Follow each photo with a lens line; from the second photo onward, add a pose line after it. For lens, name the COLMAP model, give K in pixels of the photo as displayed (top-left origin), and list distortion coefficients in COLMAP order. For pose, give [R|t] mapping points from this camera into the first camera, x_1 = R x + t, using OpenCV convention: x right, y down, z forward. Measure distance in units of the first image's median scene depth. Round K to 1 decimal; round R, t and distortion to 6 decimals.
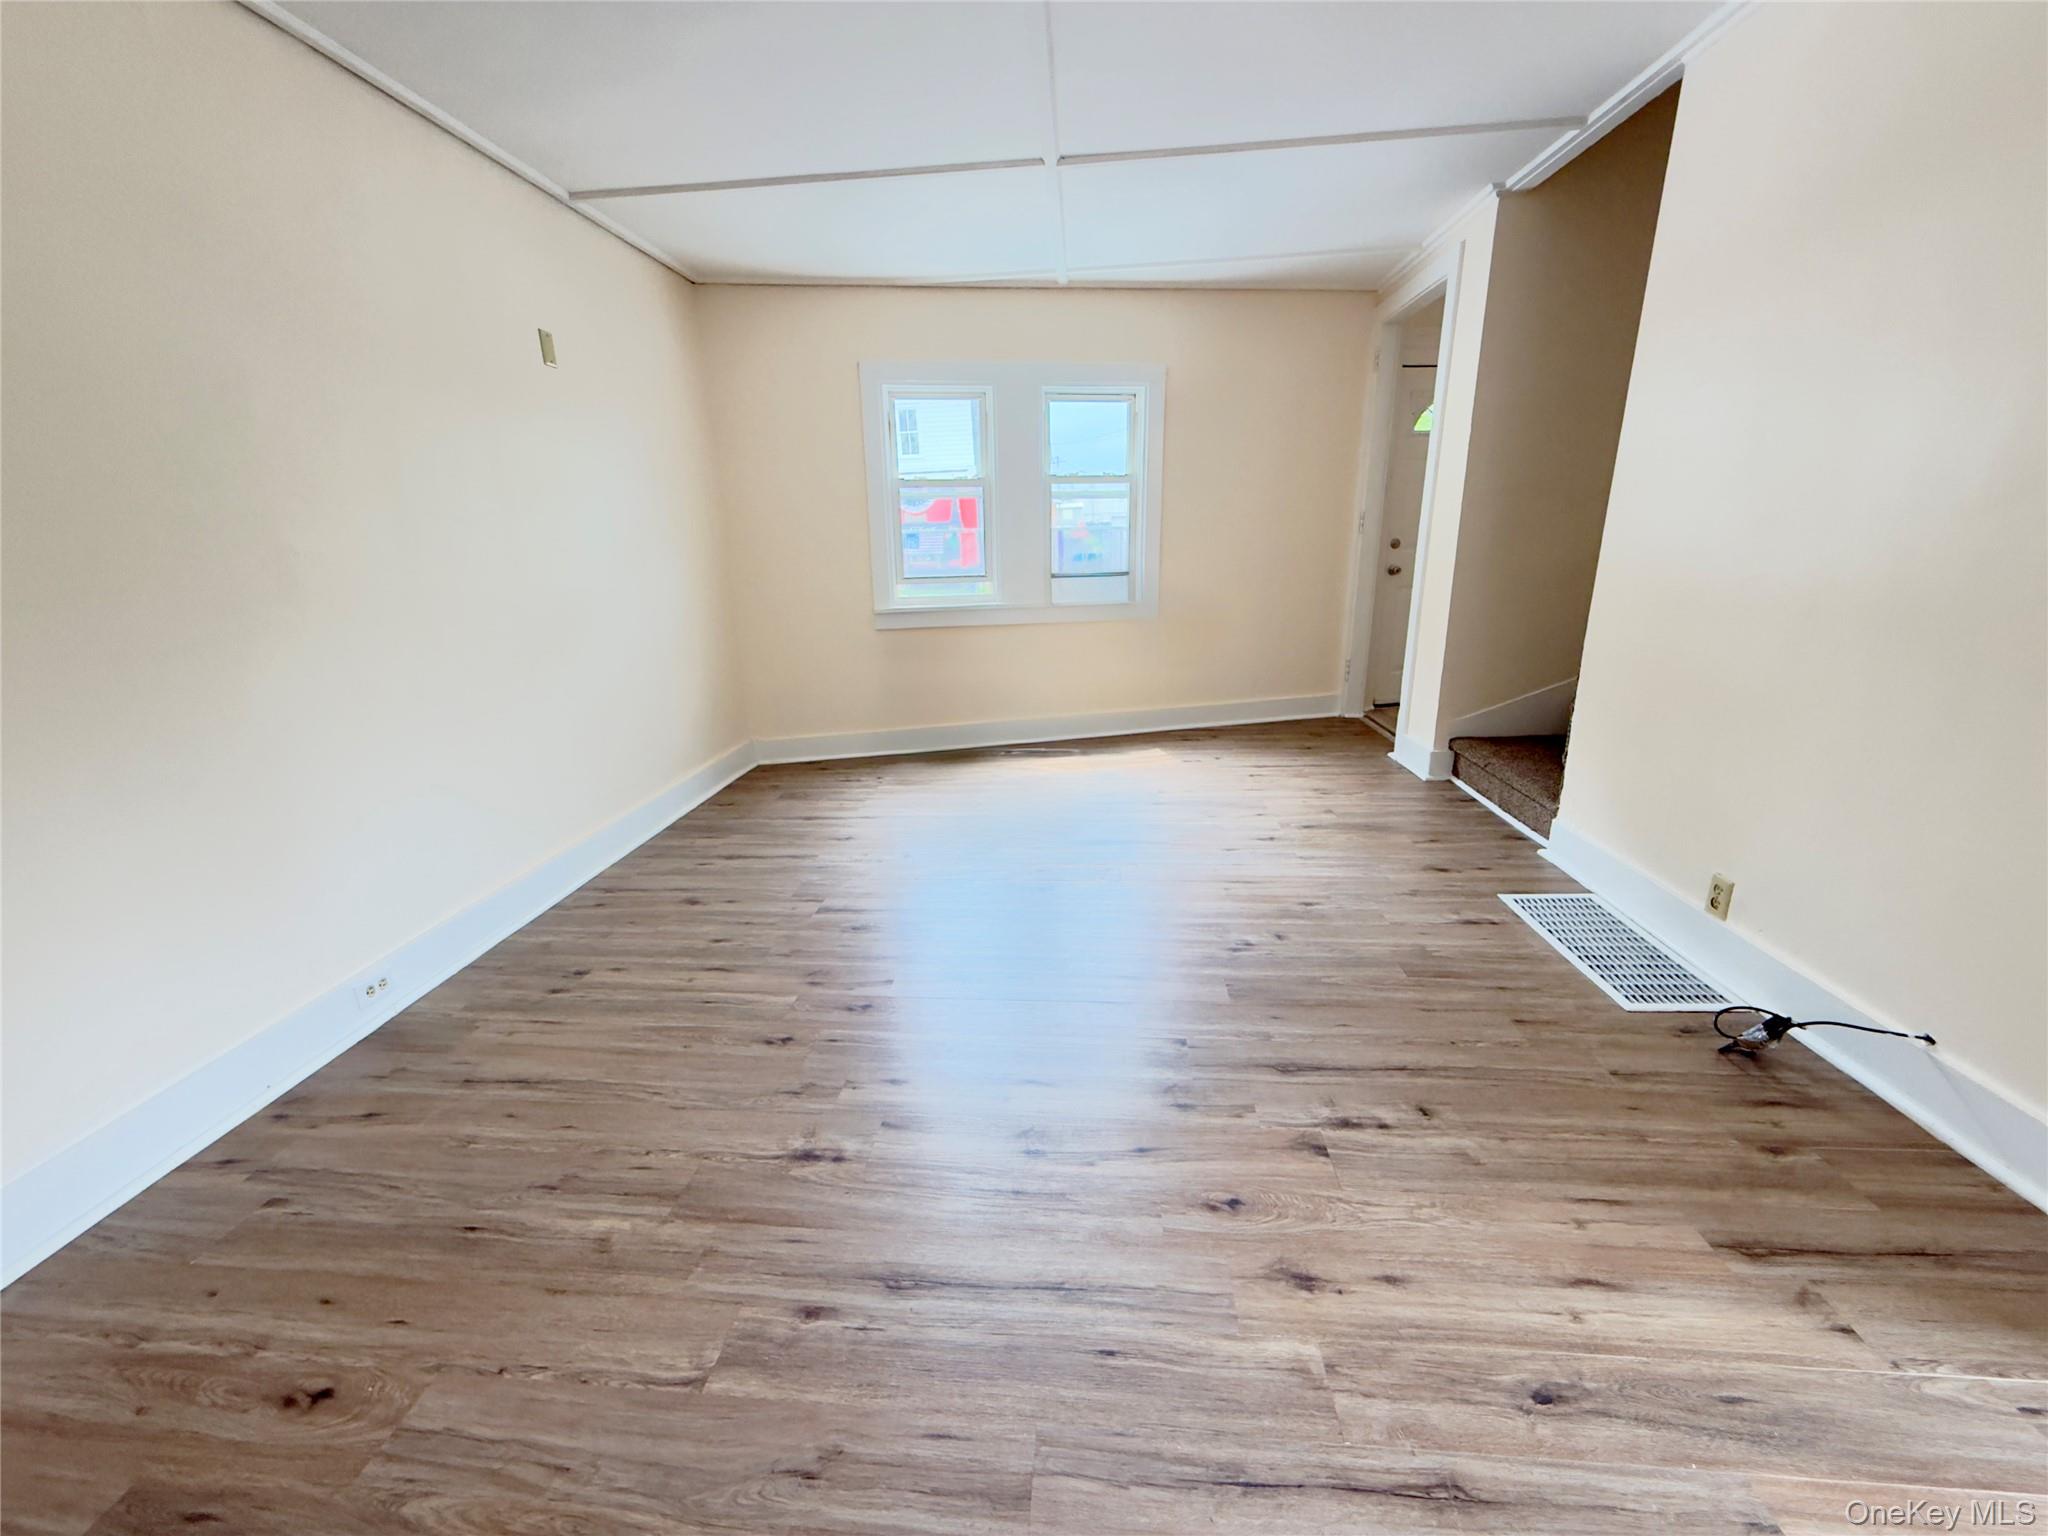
lens RADIAL K [[818.8, 0, 1012.7], [0, 818.8, 768.8], [0, 0, 1]] dist [-0.000623, -0.000147]
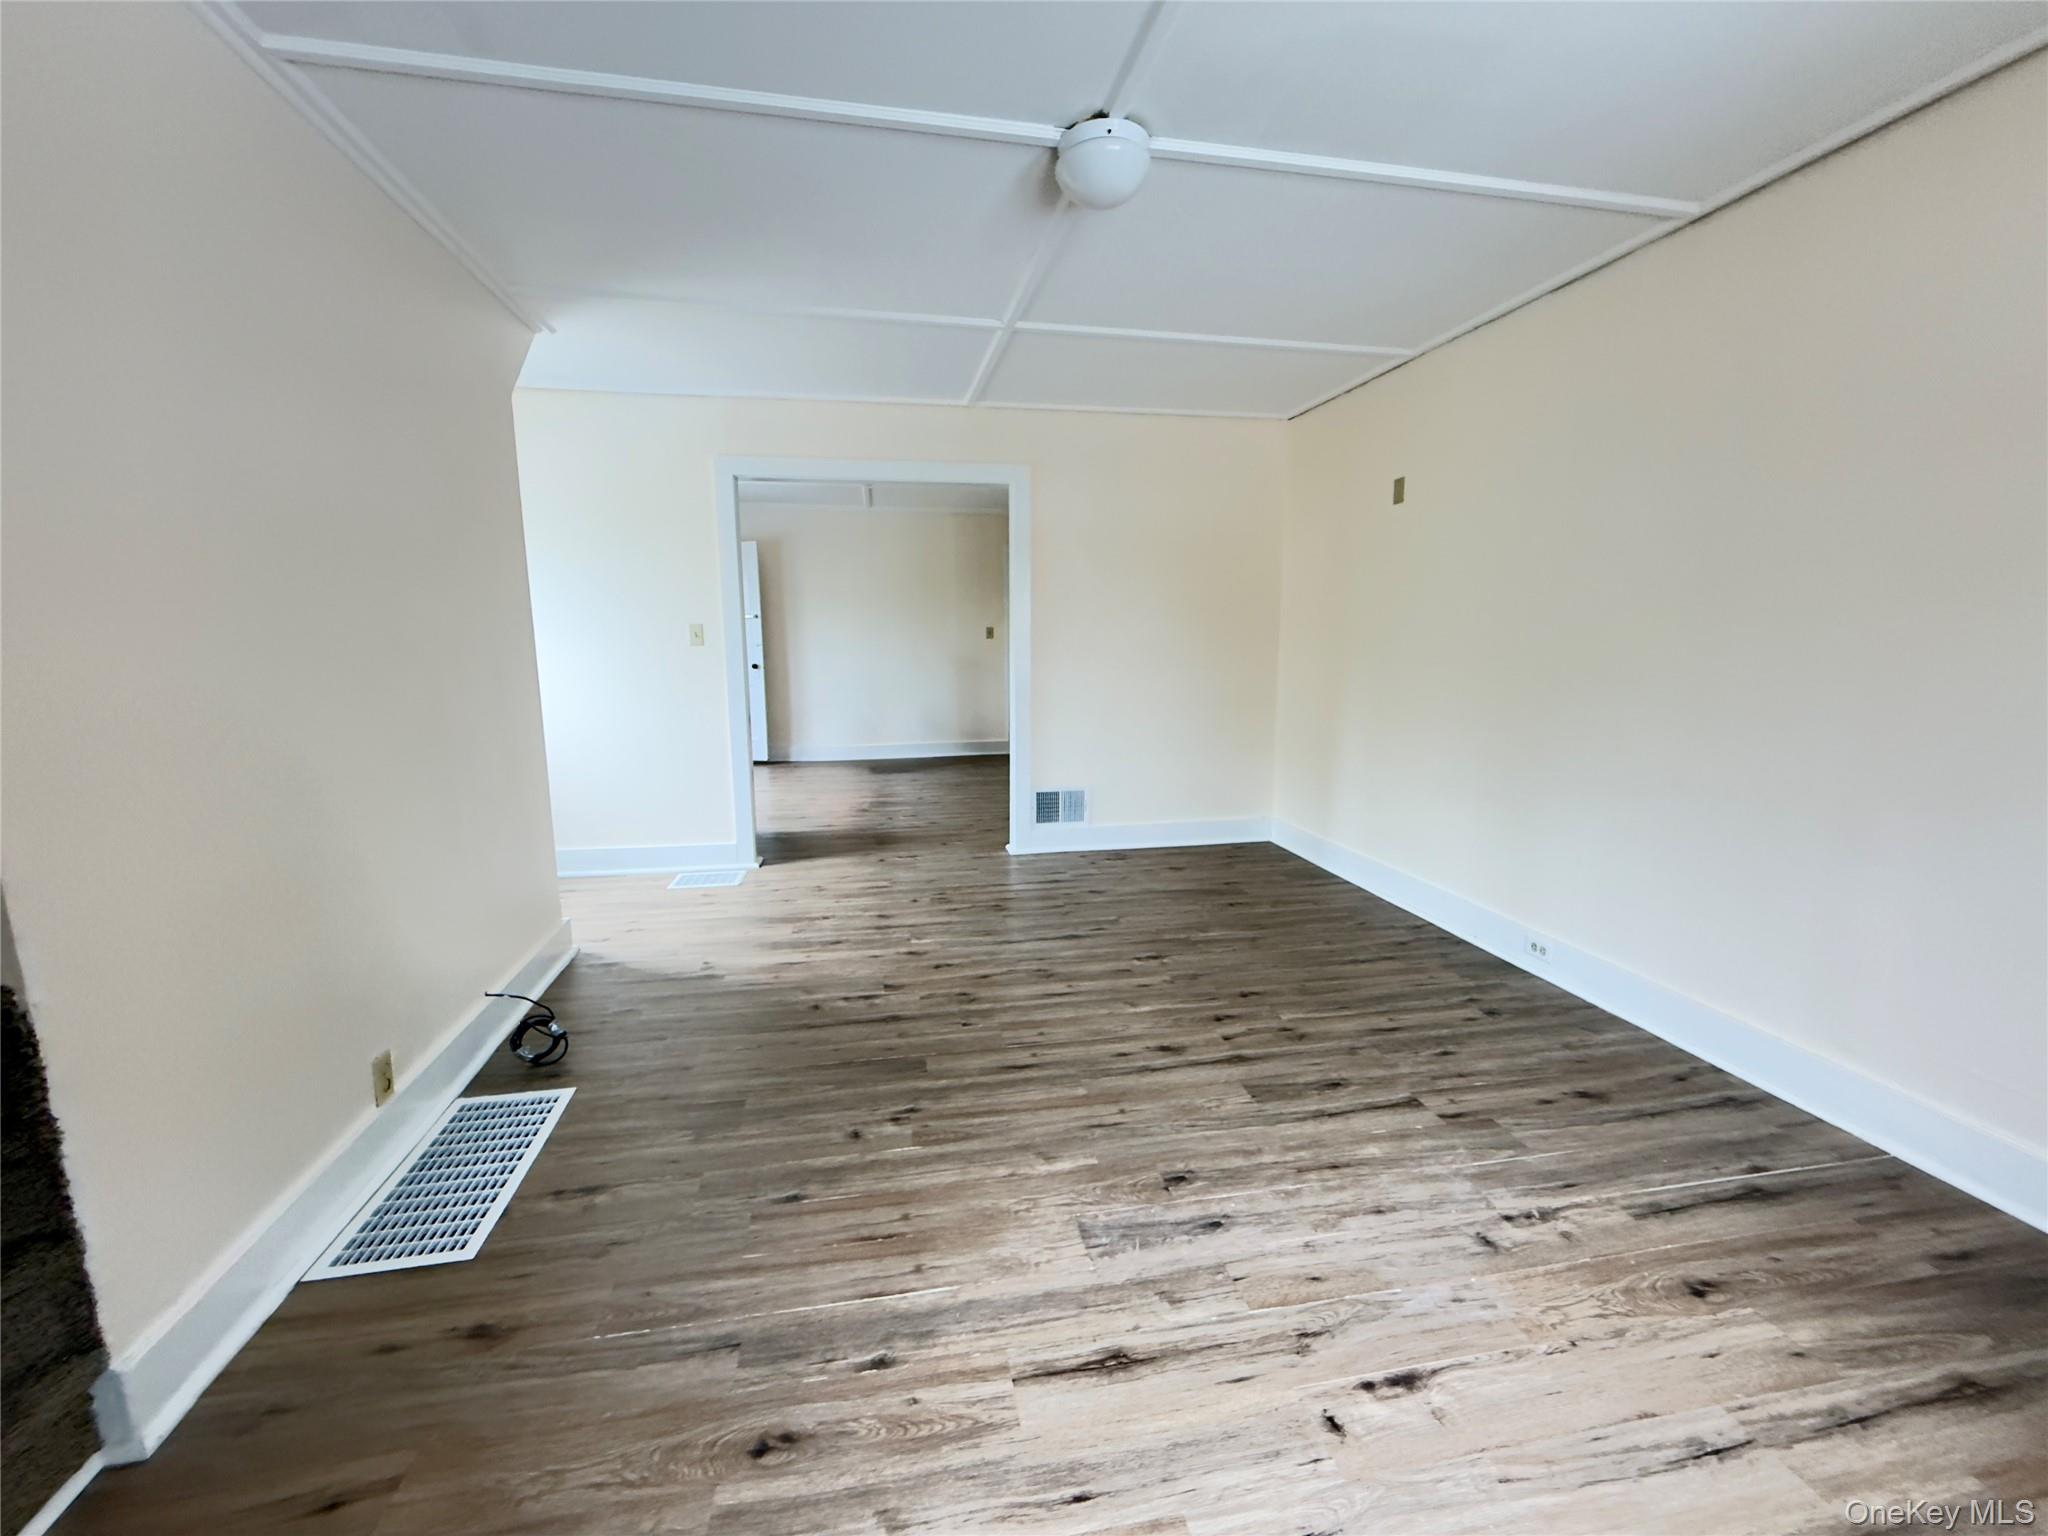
lens RADIAL K [[818.8, 0, 1009.4], [0, 818.8, 765.7], [0, 0, 1]] dist [-0.000623, -0.000147]
pose [[-0.962684, 0.080866, -0.258264, 0.372961], [-0.038198, 0.904157, 0.425489, -0.512521], [0.267919, 0.419477, -0.867328, 1.663442]]
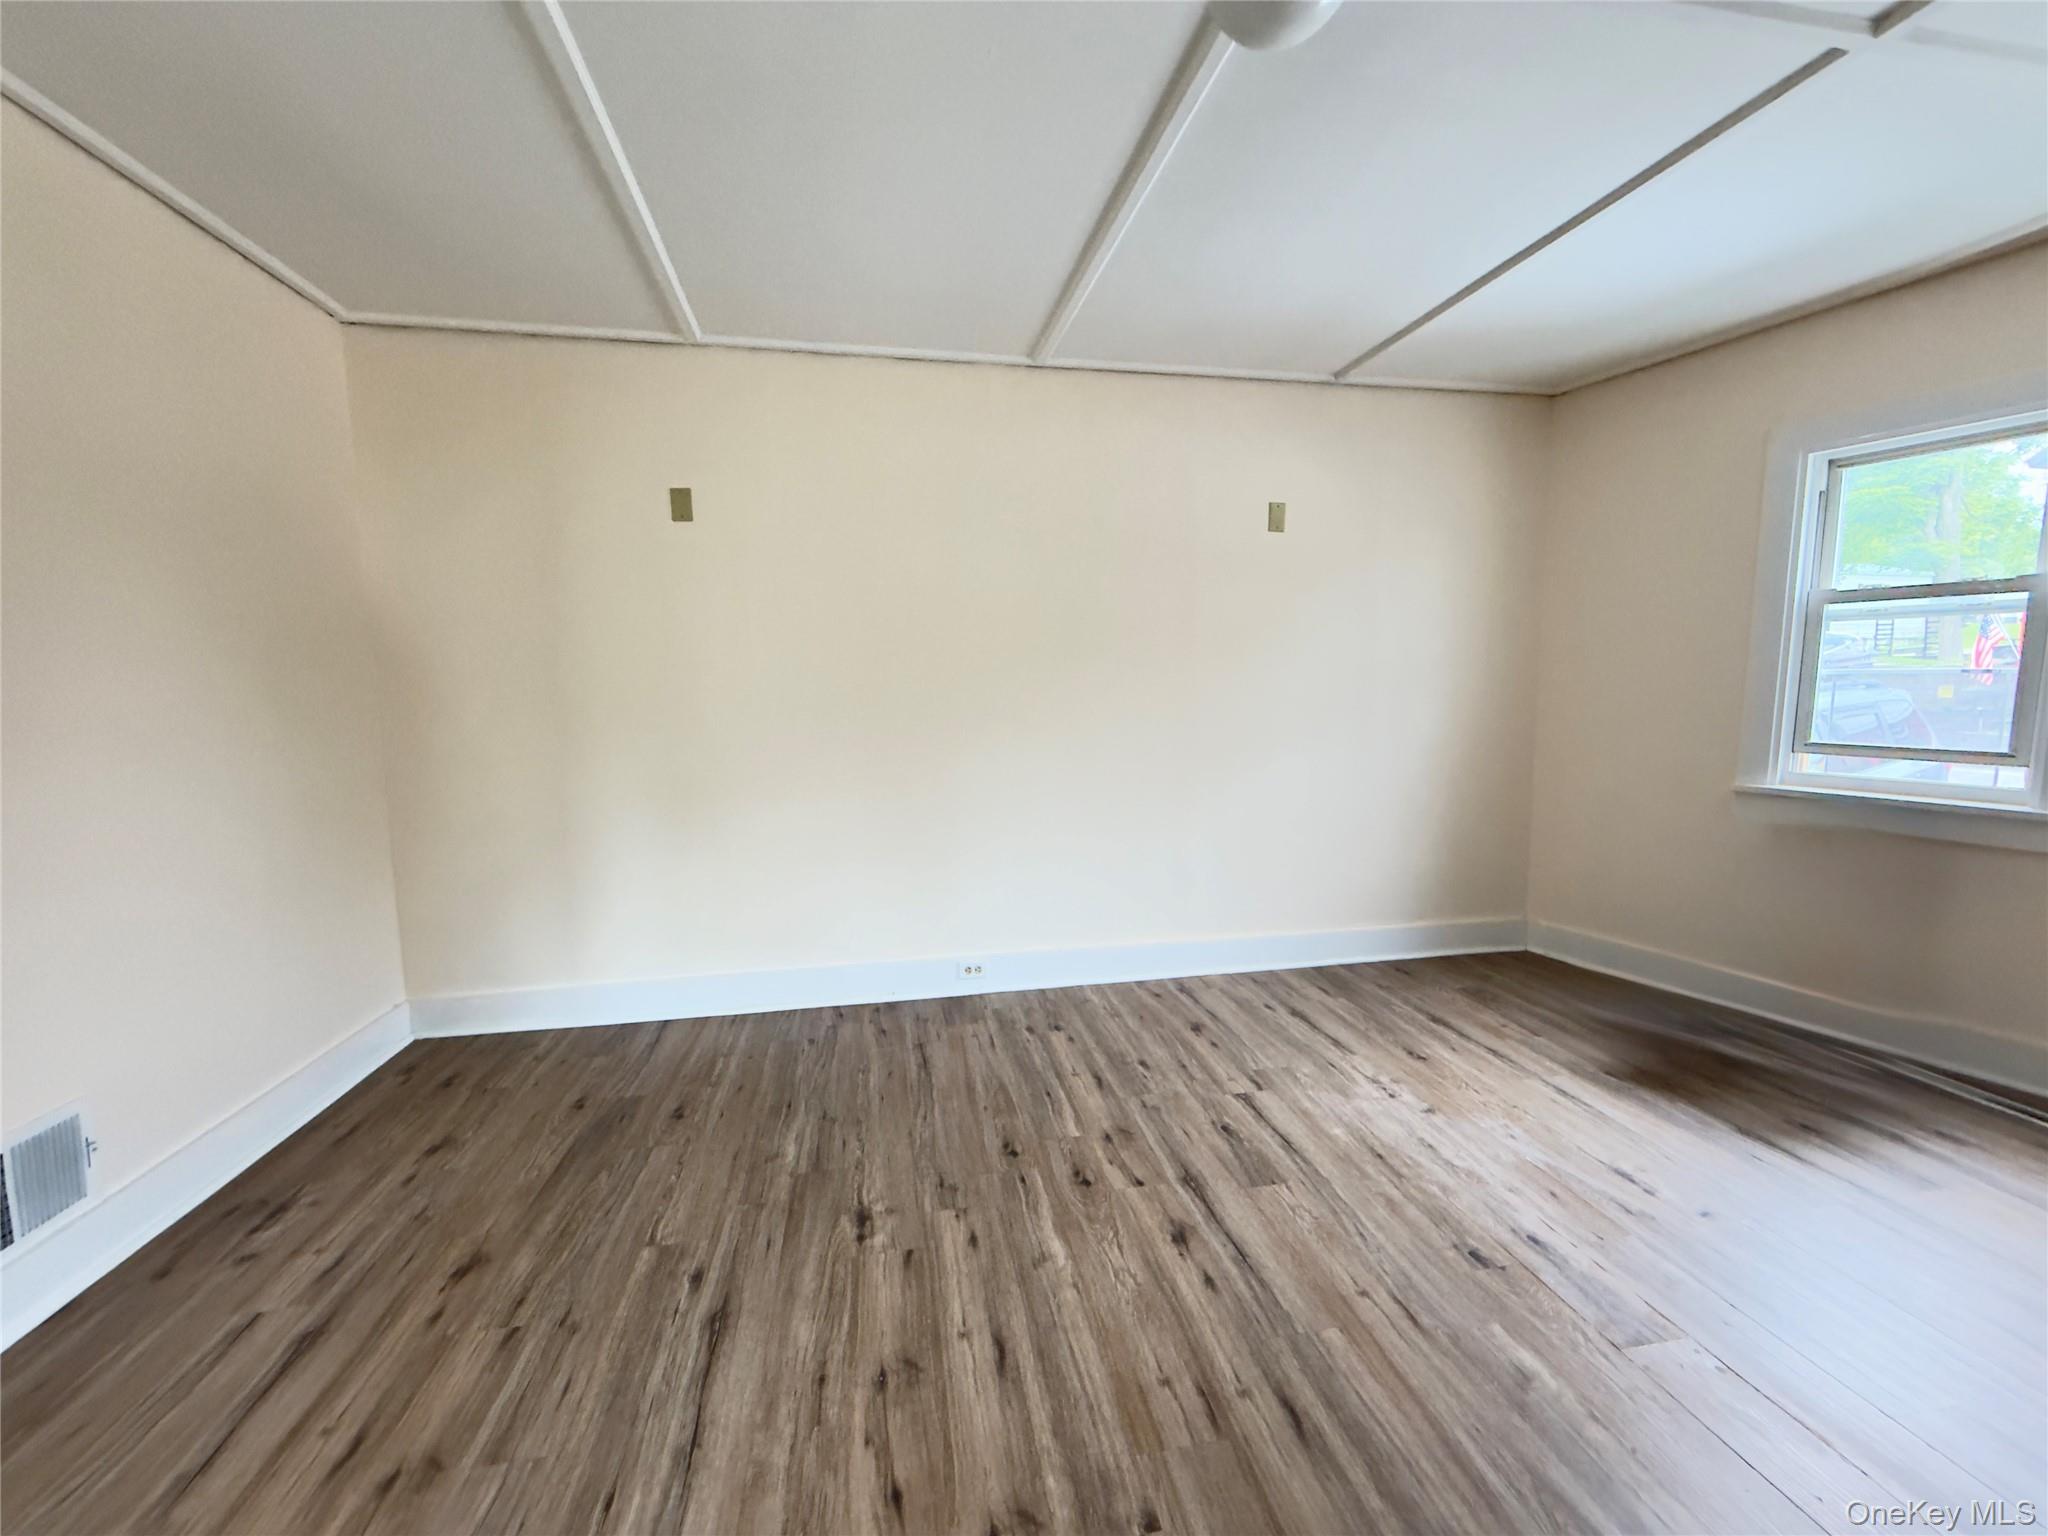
lens RADIAL K [[818.8, 0, 1021.5], [0, 818.8, 768.6], [0, 0, 1]] dist [-0.000623, -0.000147]
pose [[0.273210, 0.127980, -0.953403, 0.569726], [-0.261829, 0.963585, 0.054316, -0.174543], [0.925636, 0.234789, 0.296770, 0.502145]]
